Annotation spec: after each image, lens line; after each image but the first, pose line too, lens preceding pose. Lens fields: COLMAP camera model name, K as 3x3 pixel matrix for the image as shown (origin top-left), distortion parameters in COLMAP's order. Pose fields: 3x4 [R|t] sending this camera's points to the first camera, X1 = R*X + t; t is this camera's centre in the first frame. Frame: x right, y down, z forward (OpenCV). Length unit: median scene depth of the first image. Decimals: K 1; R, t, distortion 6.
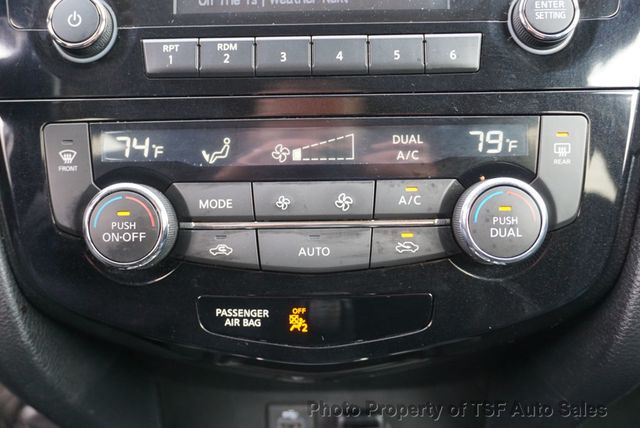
lens RADIAL K [[690.4, 0, 321.0], [0, 690.4, 209.1], [0, 0, 1]] dist [0.025941, 0.000000]
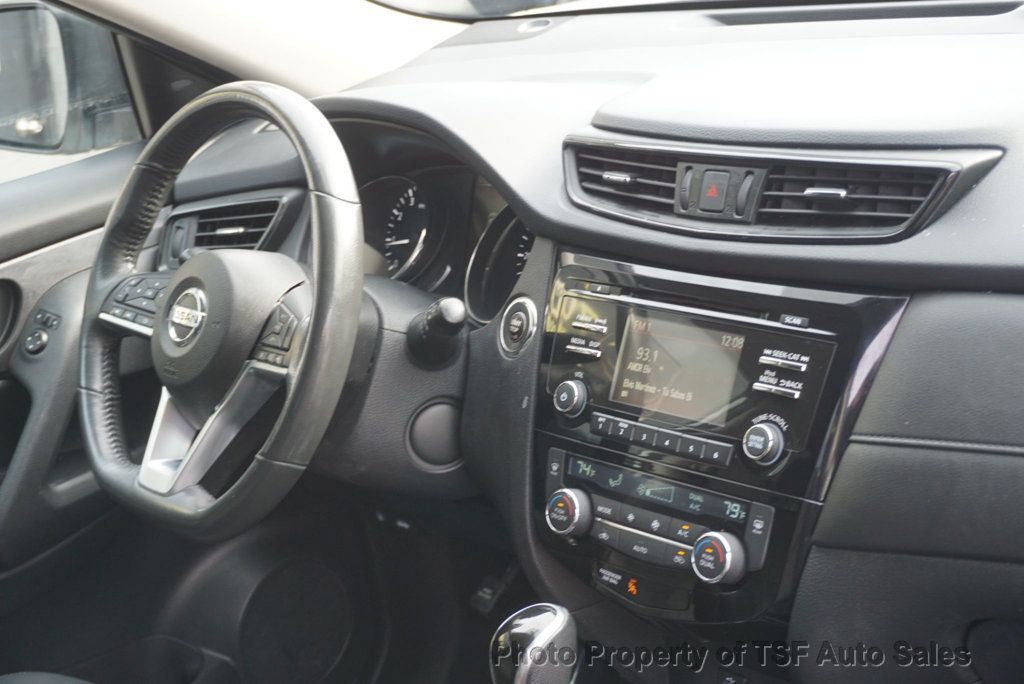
lens RADIAL K [[1741.0, 0, 506.8], [0, 1741.0, 349.4], [0, 0, 1]] dist [0.026719, 0.000000]
pose [[0.665157, 0.154134, -0.730622, 2.868792], [-0.157619, 0.985399, 0.064386, -0.658469], [0.729878, 0.072333, 0.679739, -2.247270]]
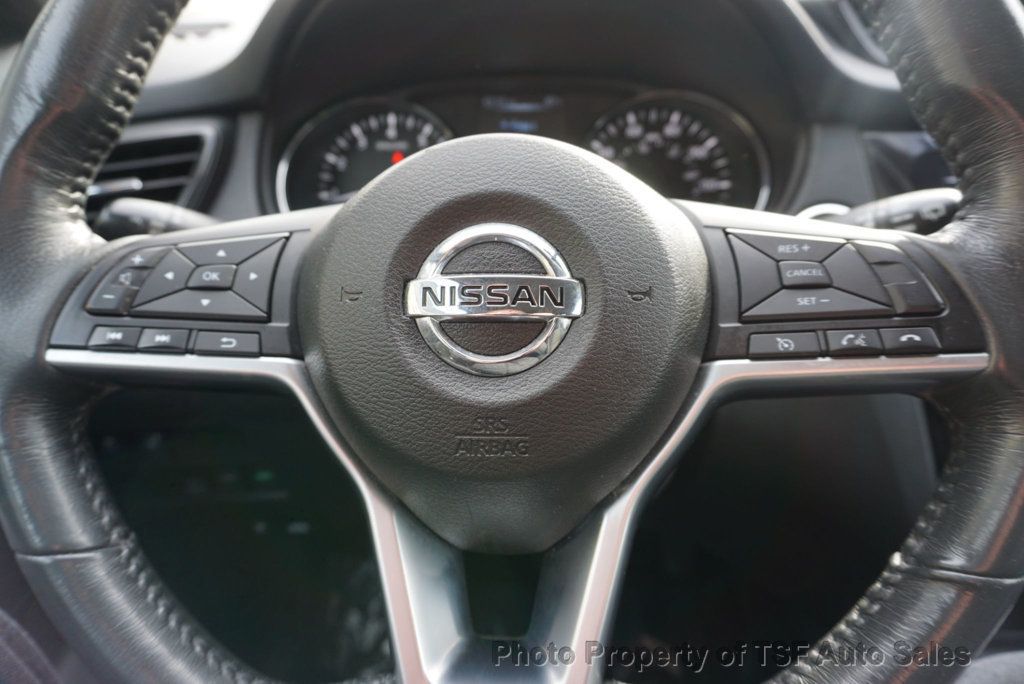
lens RADIAL K [[691.3, 0, 518.9], [0, 691.3, 339.0], [0, 0, 1]] dist [-0.030206, 0.005914]
pose [[0.999933, -0.001523, -0.011444, -1.301962], [0.001962, 0.999260, 0.038415, -0.272423], [0.011377, -0.038435, 0.999196, -0.337381]]
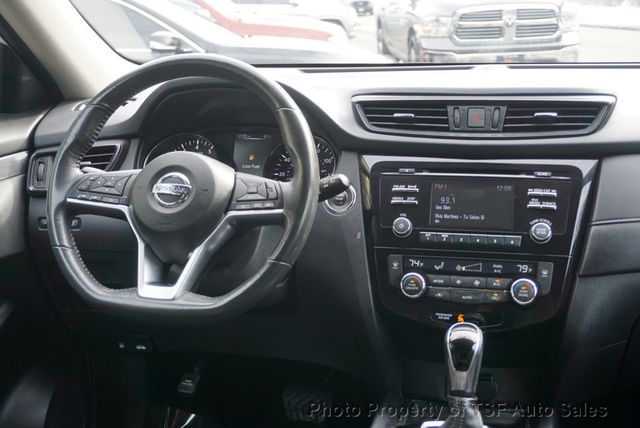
lens RADIAL K [[805.8, 0, 324.5], [0, 805.8, 212.1], [0, 0, 1]] dist [0.028142, 0.000000]
pose [[0.977041, 0.053938, -0.206109, 0.097283], [-0.087016, 0.984081, -0.154961, 0.318228], [0.194469, 0.169338, 0.966181, -2.959824]]
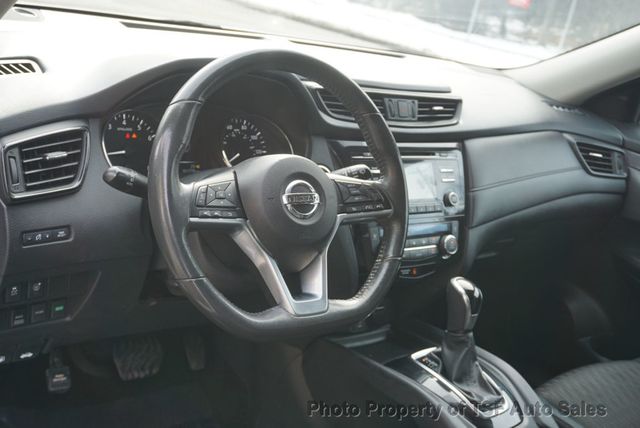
lens RADIAL K [[683.2, 0, 317.6], [0, 683.2, 210.0], [0, 0, 1]] dist [-0.006604, 0.000000]
pose [[0.778361, -0.032407, 0.626980, -3.139318], [0.045193, 0.998968, -0.004471, -0.224318], [-0.626188, 0.031815, 0.779023, -1.921292]]
